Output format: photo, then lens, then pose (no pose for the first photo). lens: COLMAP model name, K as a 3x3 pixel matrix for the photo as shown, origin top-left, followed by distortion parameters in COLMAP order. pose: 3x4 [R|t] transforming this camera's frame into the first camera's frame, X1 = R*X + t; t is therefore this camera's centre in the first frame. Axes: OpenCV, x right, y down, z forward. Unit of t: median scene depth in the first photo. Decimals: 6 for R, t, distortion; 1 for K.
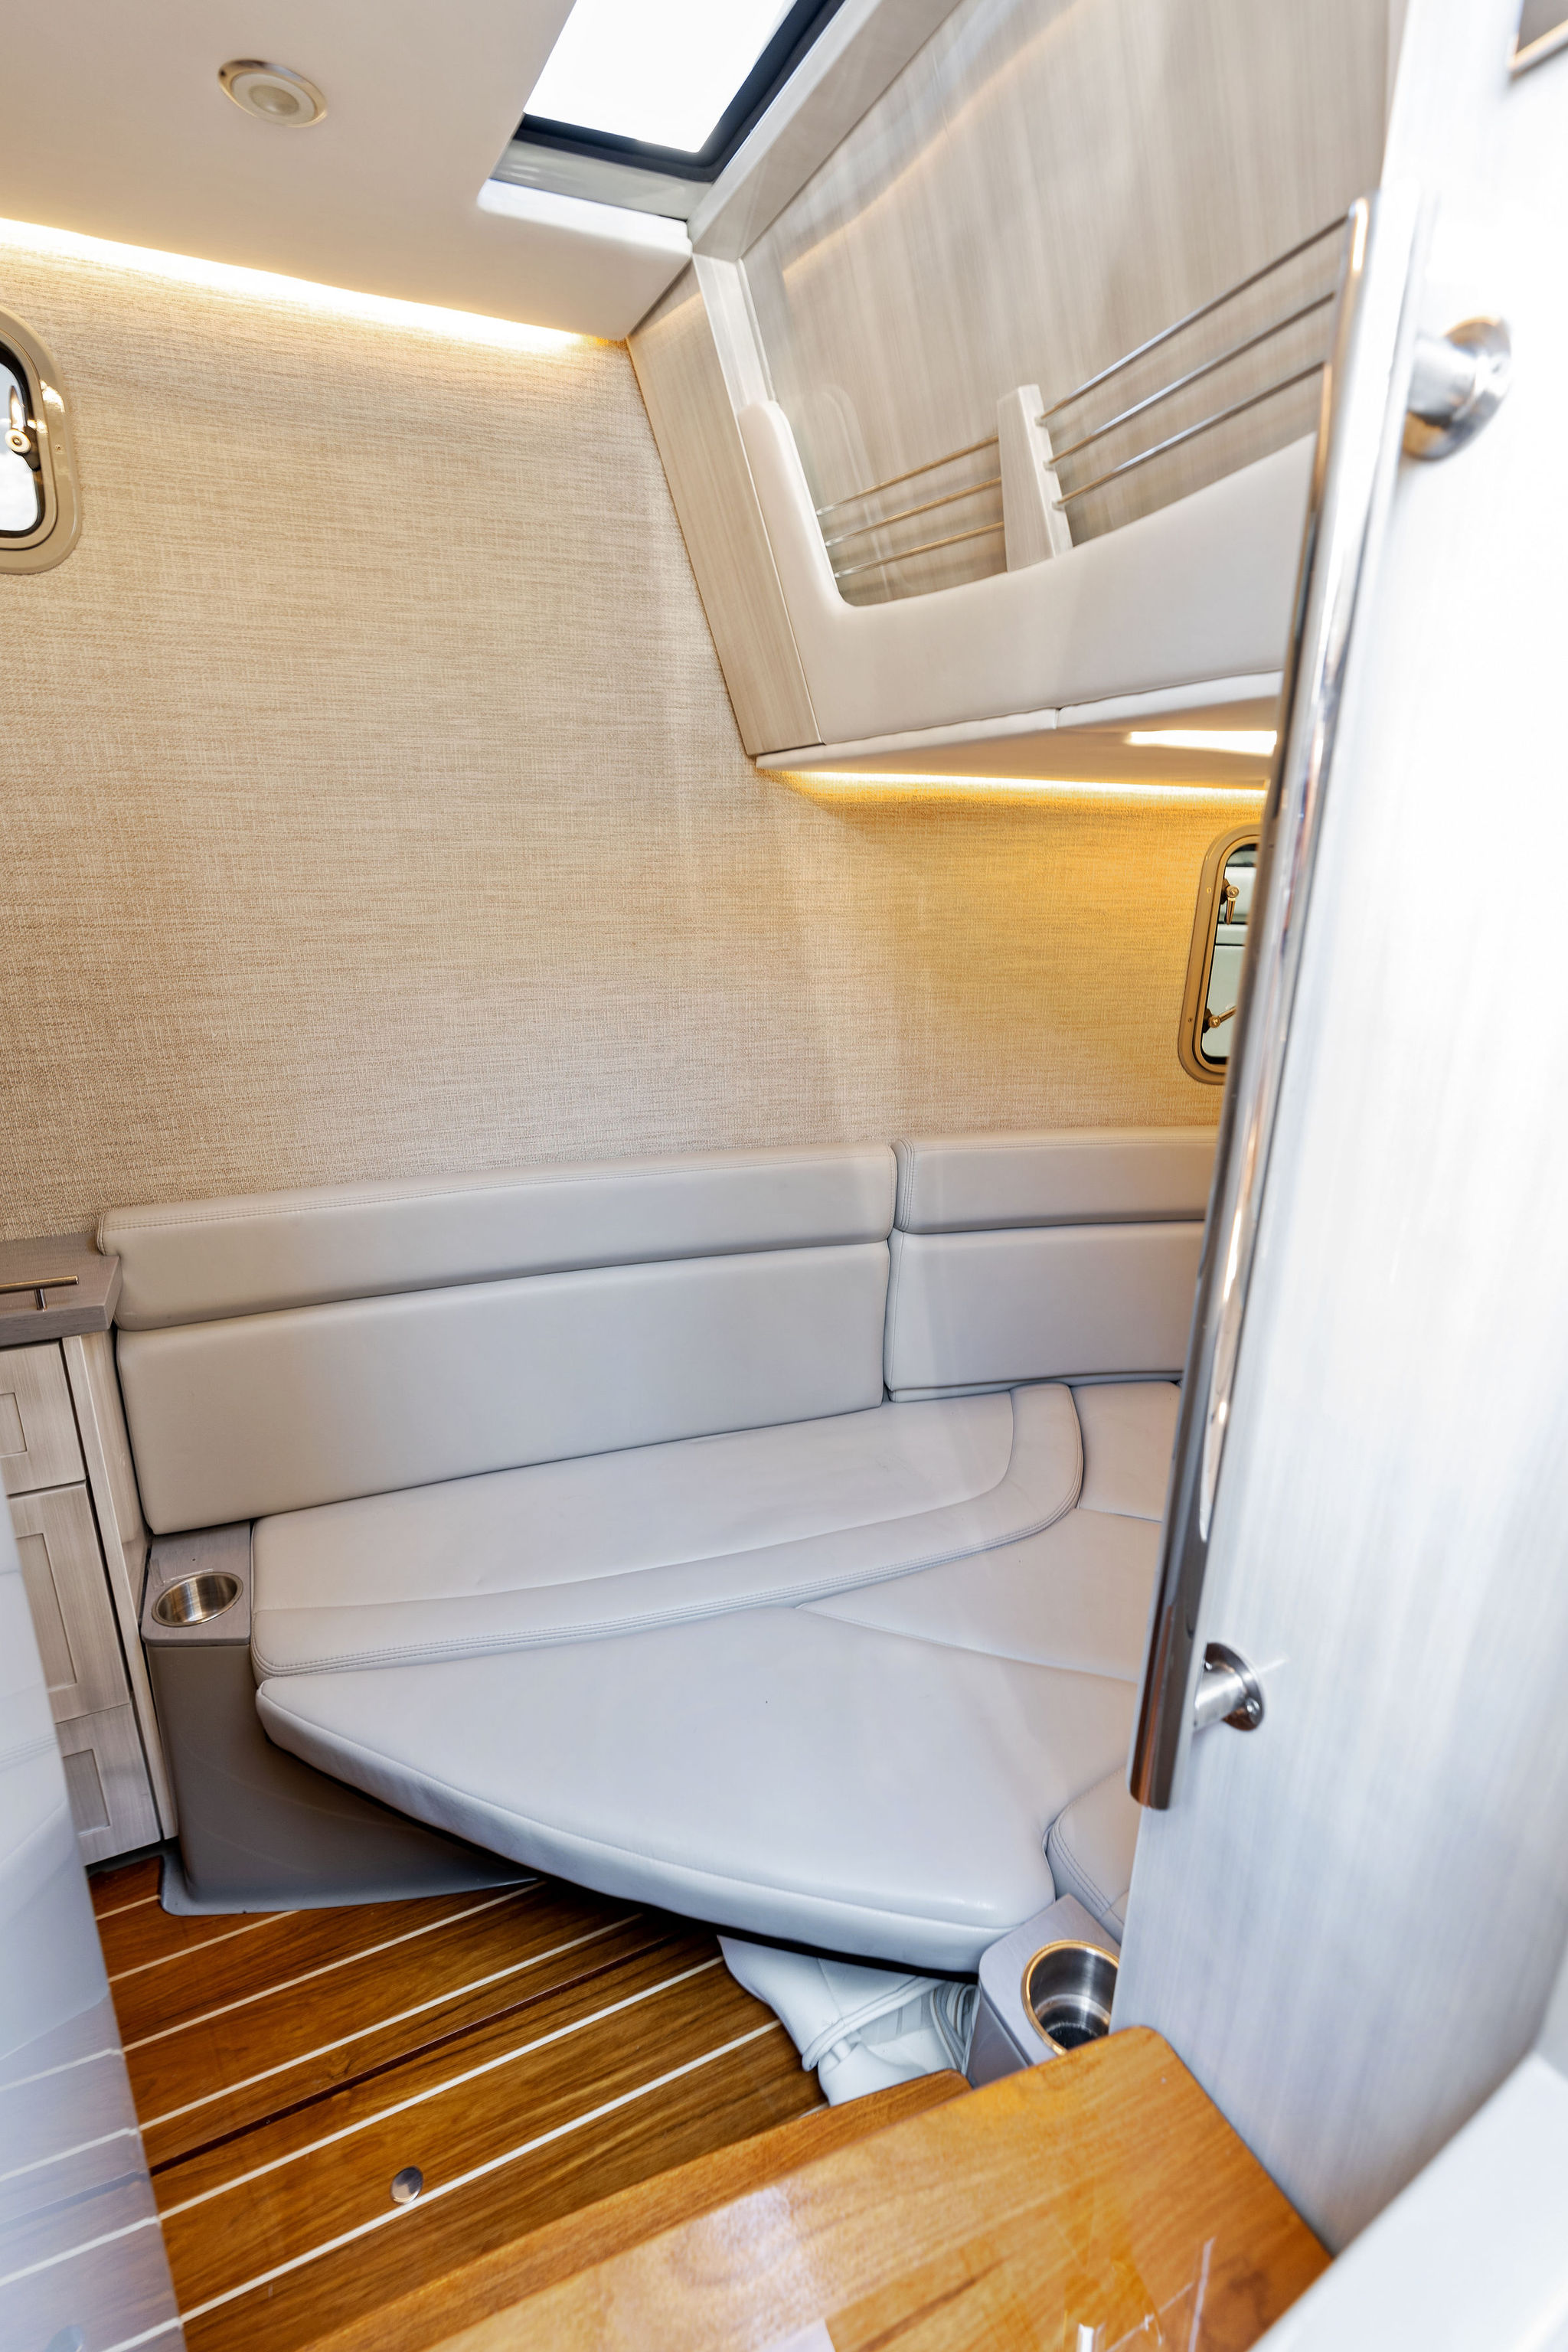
lens RADIAL K [[1089.5, 0, 772.3], [0, 1089.5, 1187.6], [0, 0, 1]] dist [-0.007733, 0.002833]
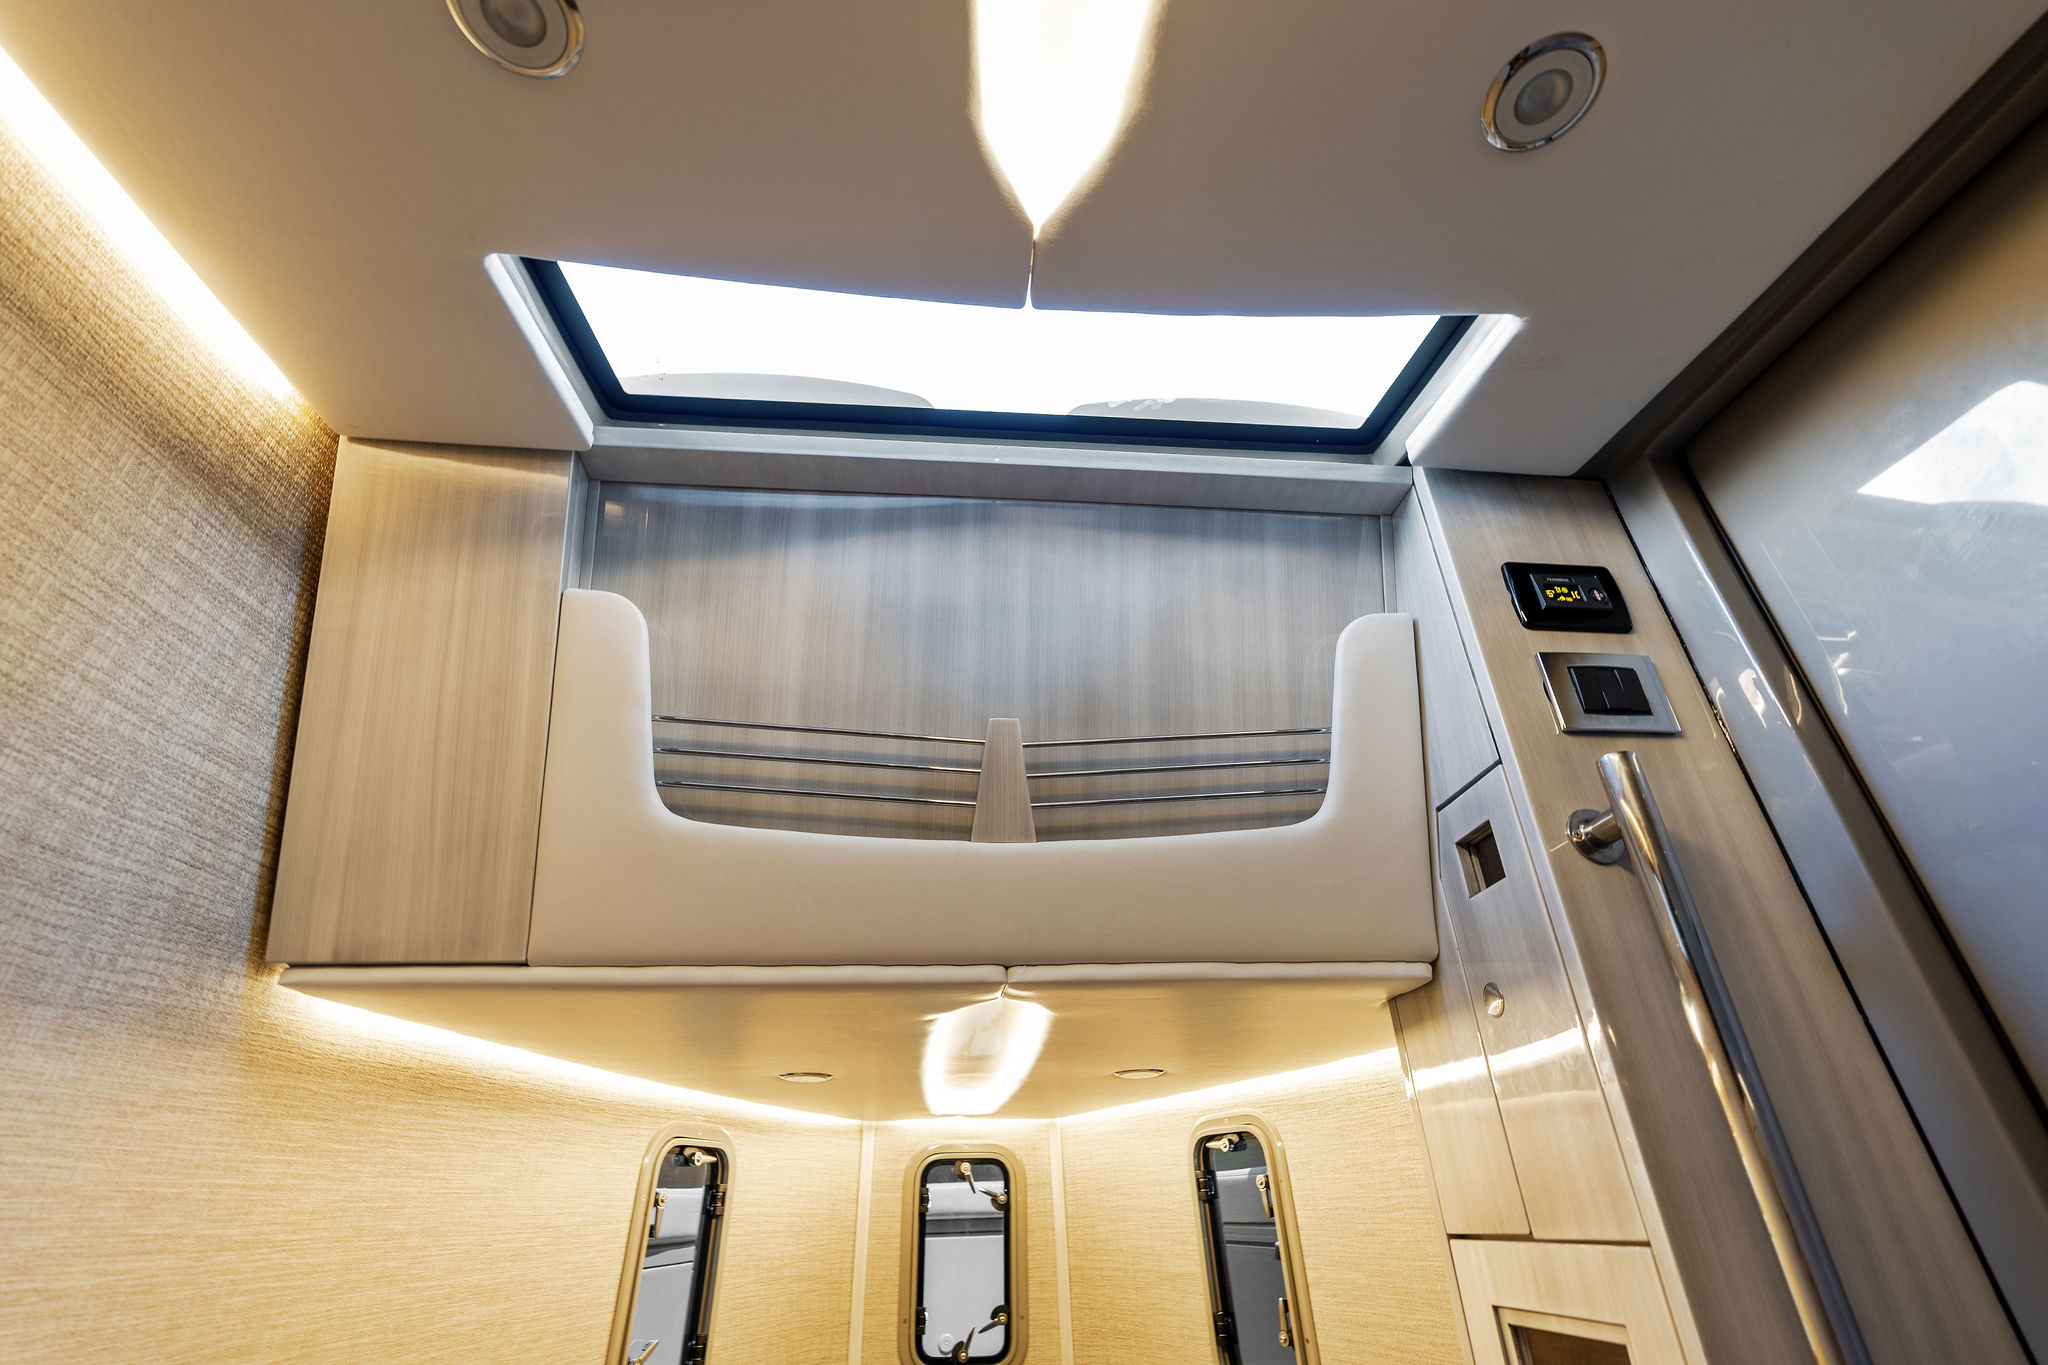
lens RADIAL K [[948.6, 0, 1021.5], [0, 948.6, 676.9], [0, 0, 1]] dist [-0.007733, 0.002833]
pose [[0.333091, 0.443404, 0.832132, -0.491907], [0.308983, 0.782469, -0.540622, -0.117507], [-0.890831, 0.437191, 0.123629, 0.573658]]
